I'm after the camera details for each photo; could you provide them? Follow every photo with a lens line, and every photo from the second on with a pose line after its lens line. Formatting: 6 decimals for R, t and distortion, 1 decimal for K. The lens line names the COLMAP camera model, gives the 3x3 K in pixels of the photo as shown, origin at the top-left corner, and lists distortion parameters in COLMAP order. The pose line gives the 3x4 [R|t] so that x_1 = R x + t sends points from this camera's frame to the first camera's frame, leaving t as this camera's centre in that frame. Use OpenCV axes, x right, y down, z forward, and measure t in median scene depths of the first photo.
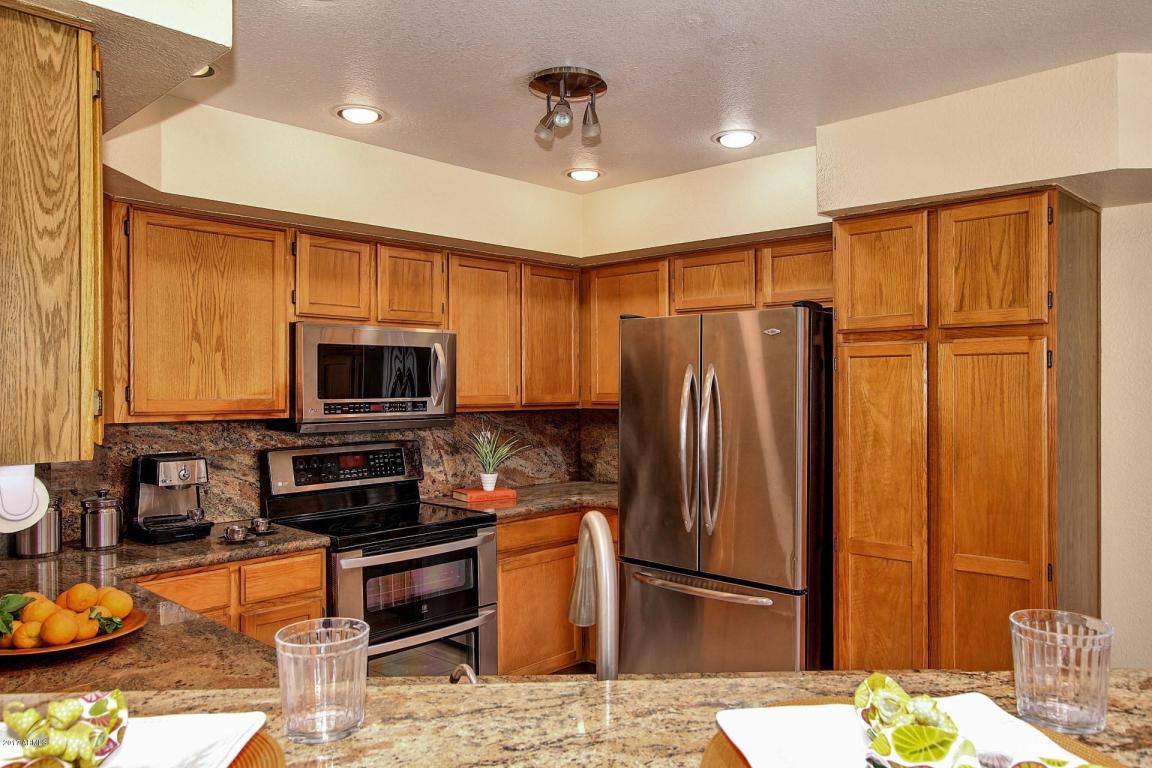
lens RADIAL K [[811.7, 0, 581.6], [0, 811.7, 391.2], [0, 0, 1]] dist [-0.021623, 0.017079]
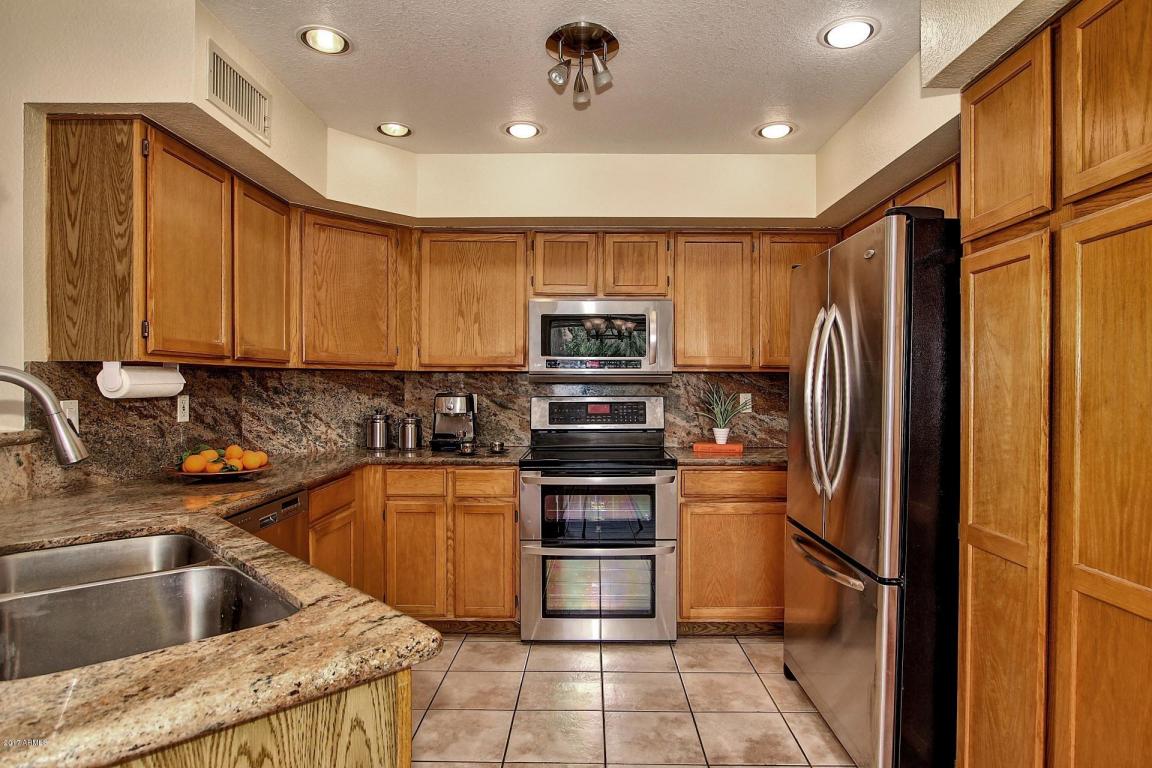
lens RADIAL K [[630.2, 0, 581.6], [0, 630.2, 393.0], [0, 0, 1]] dist [-0.026326, 0.002365]
pose [[0.686411, 0.013108, -0.727095, 0.491720], [-0.010164, 0.999913, 0.008432, 0.062850], [0.727143, 0.001602, 0.686485, 0.360501]]
